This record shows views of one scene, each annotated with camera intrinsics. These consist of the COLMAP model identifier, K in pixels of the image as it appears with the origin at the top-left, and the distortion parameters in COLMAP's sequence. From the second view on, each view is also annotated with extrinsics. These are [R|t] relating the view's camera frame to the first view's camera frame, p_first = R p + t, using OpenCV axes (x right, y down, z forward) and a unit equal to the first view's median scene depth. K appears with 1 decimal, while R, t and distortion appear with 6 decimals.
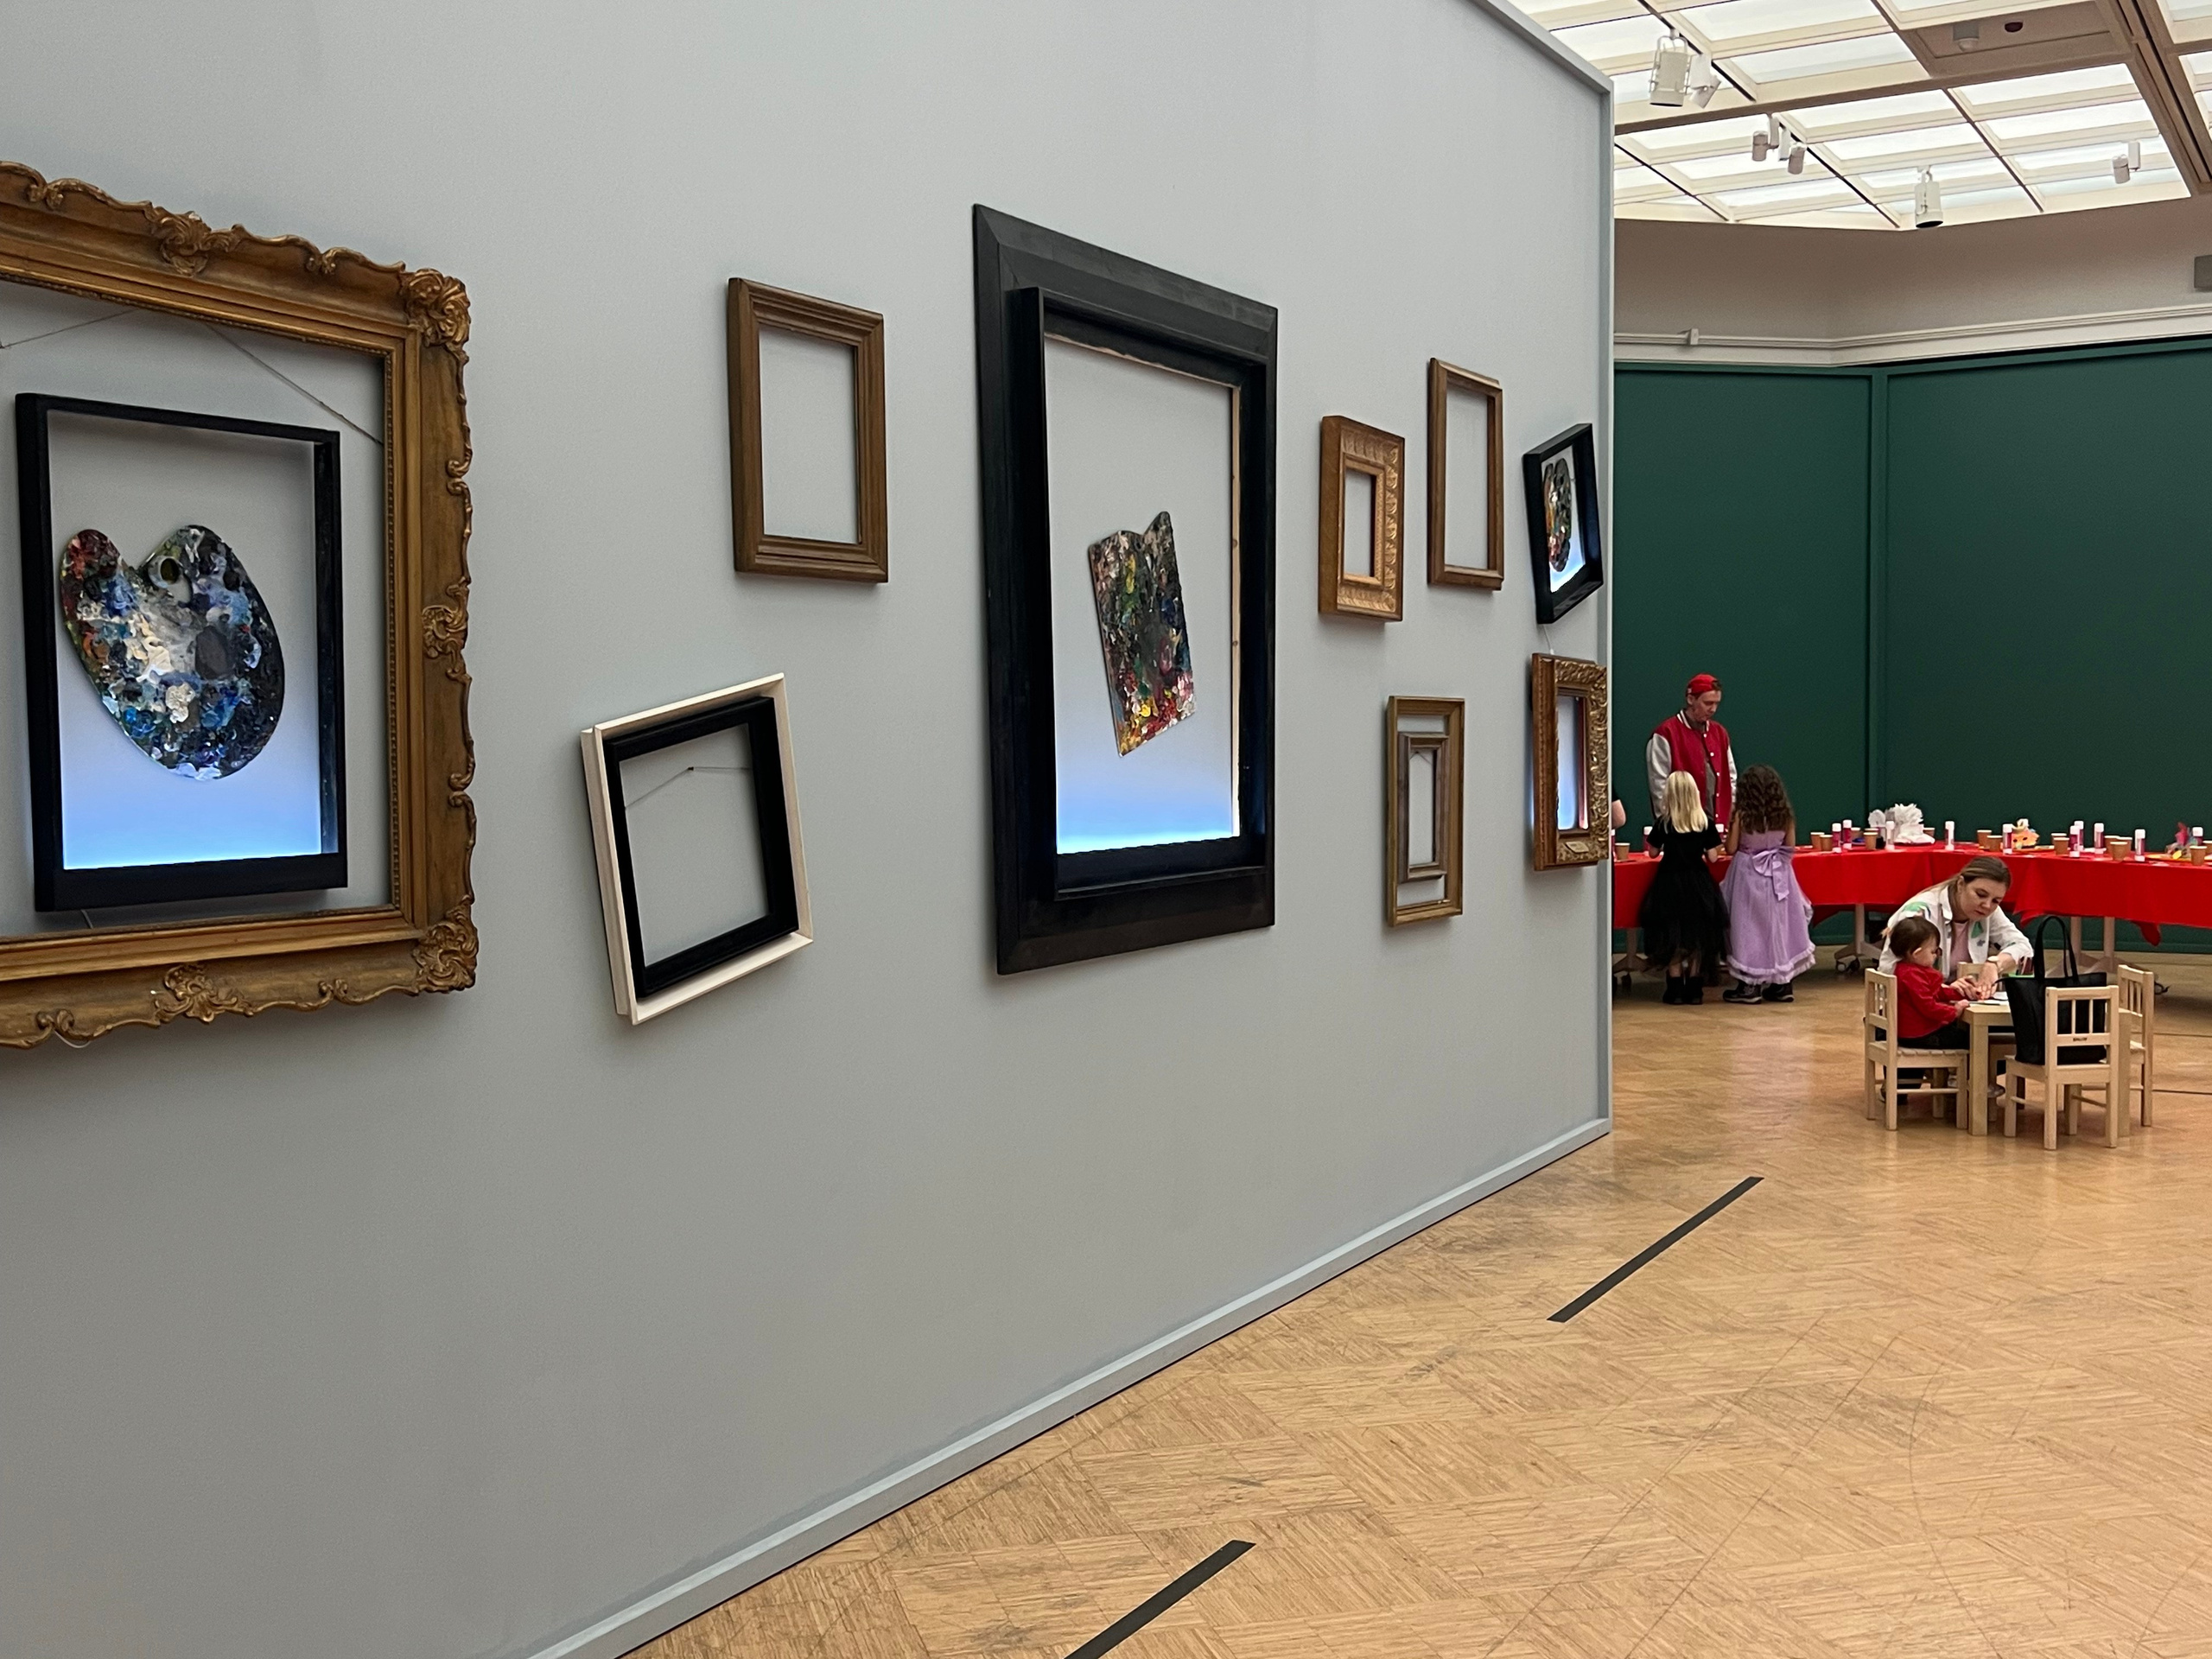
lens RADIAL K [[2320.2, 0, 1106.6], [0, 2320.2, 831.1], [0, 0, 1]] dist [0.051259, 0.000000]
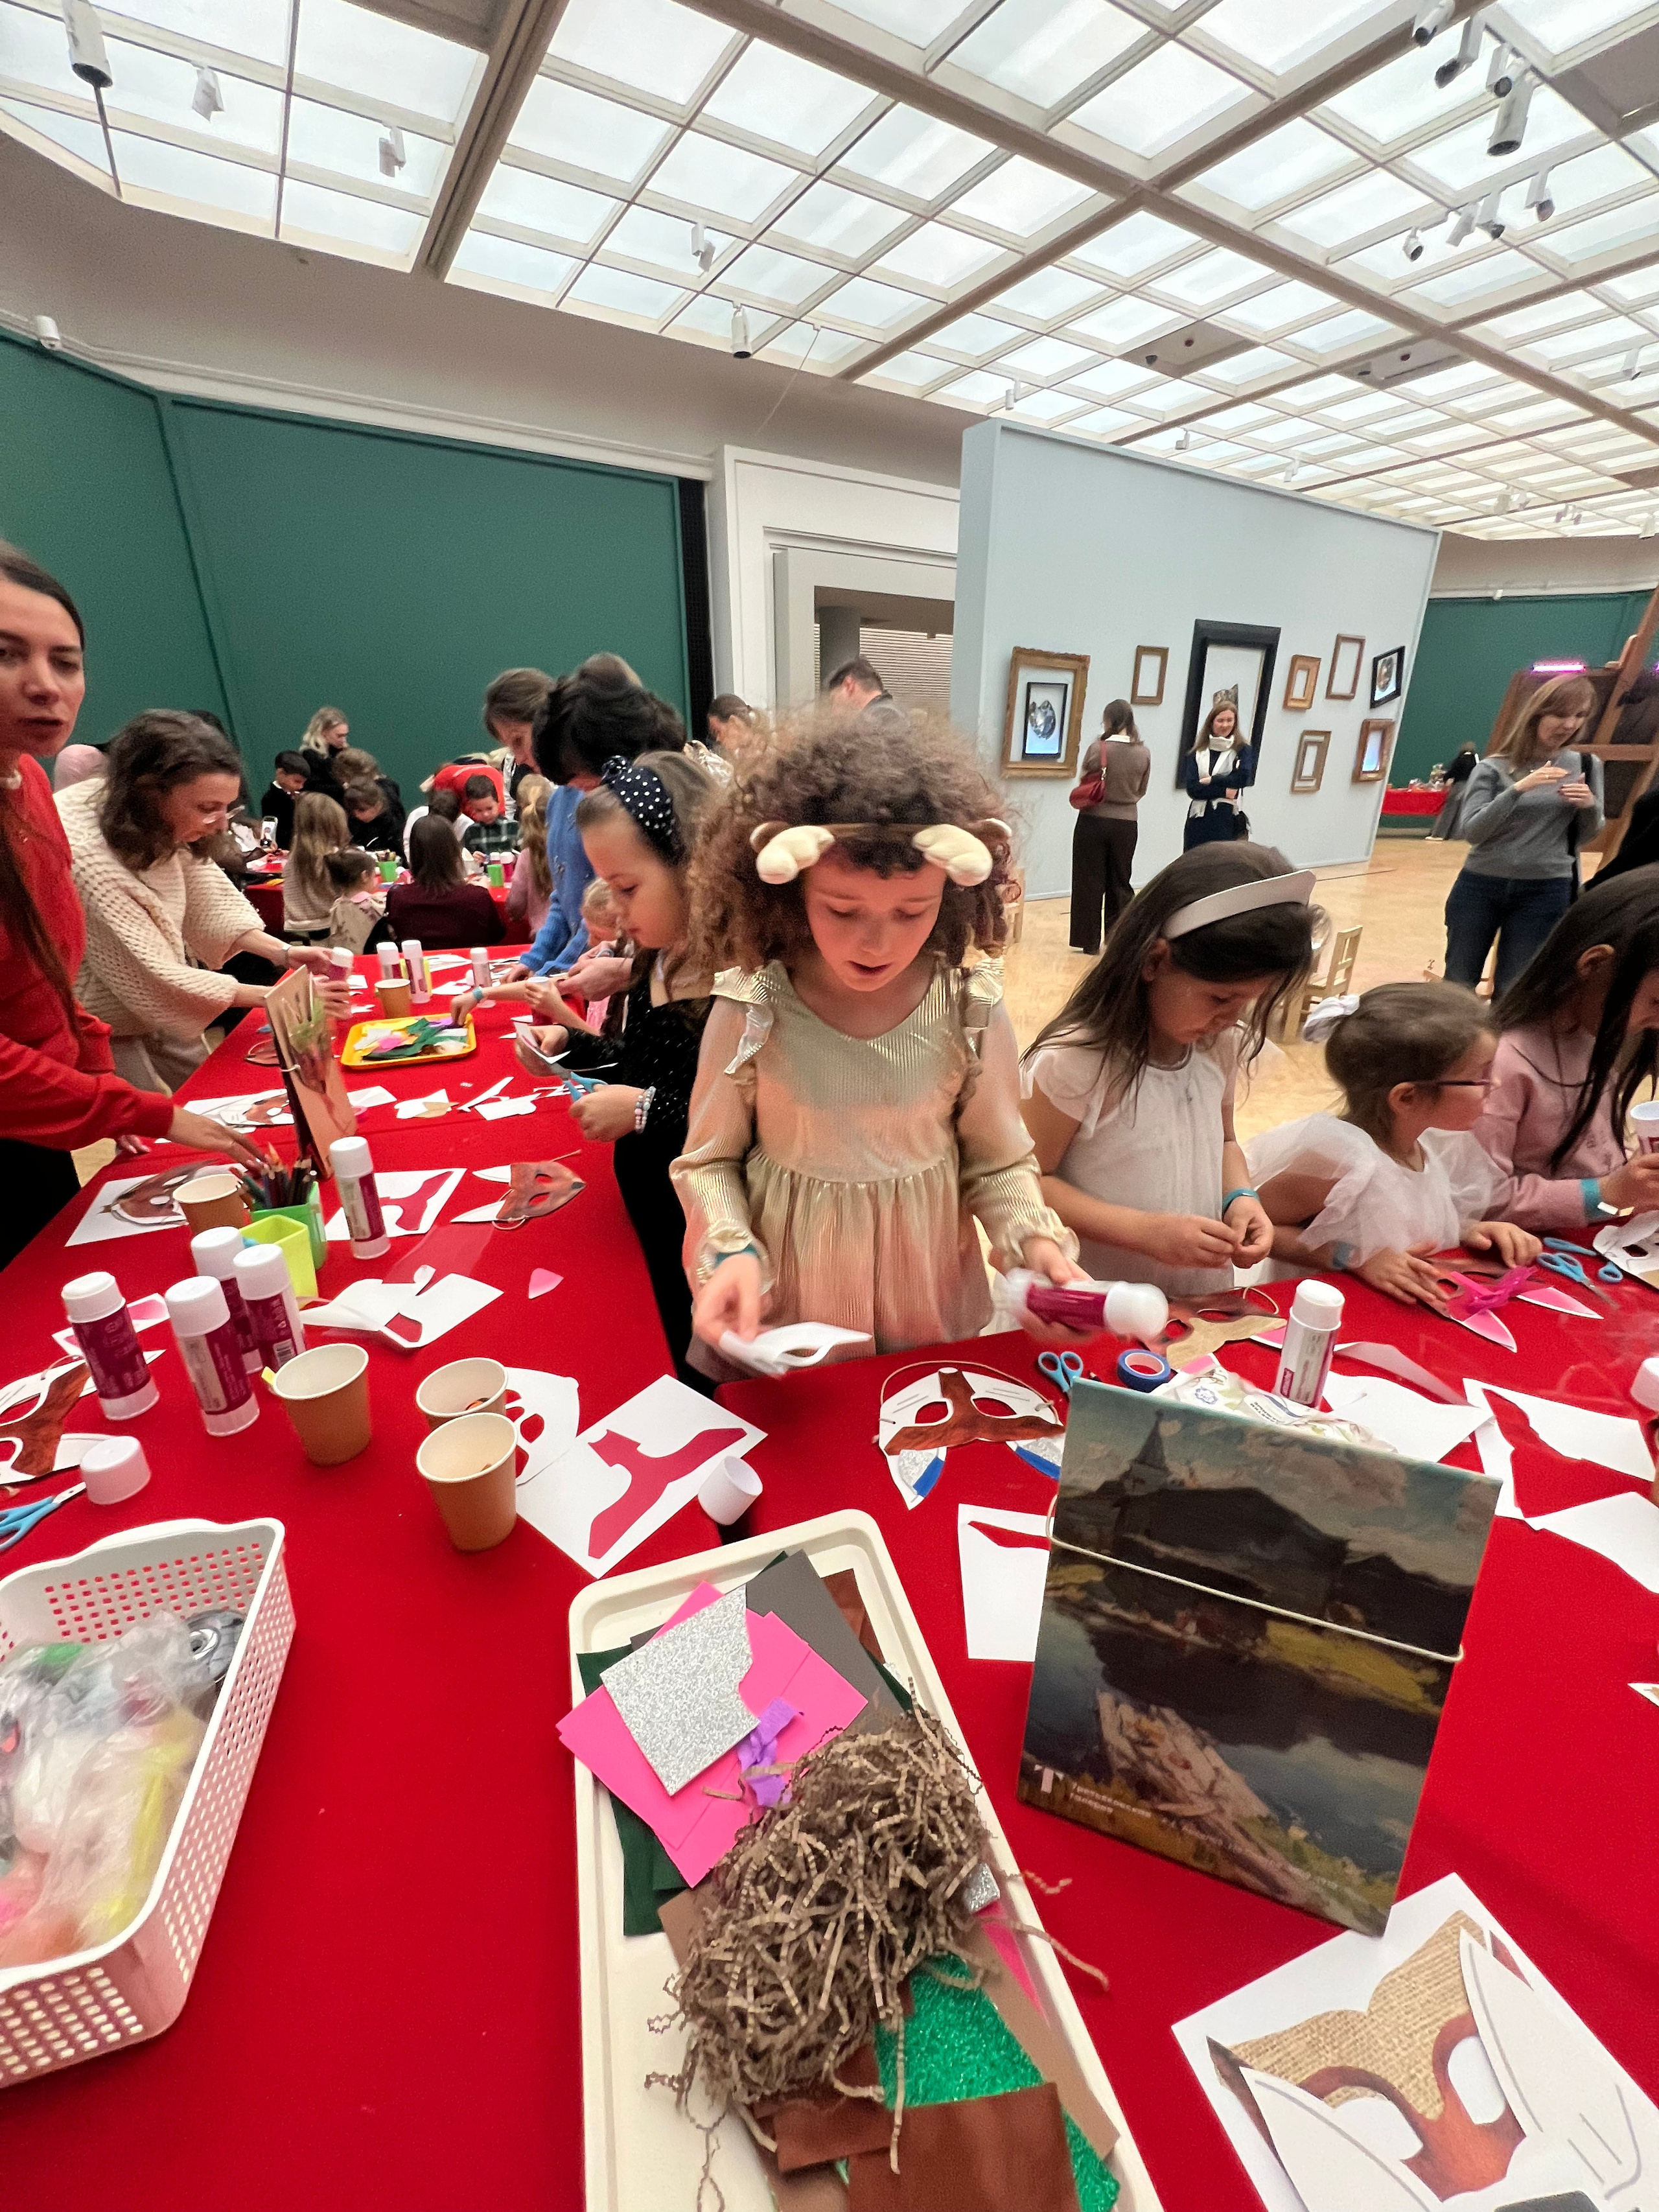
lens RADIAL K [[884.1, 0, 832.6], [0, 884.1, 1108.4], [0, 0, 1]] dist [-0.000784, -0.000003]
pose [[0.881932, 0.191692, -0.430639, 0.191644], [-0.034123, 0.937144, 0.347270, 0.053668], [0.470140, -0.291574, 0.833039, -0.857795]]
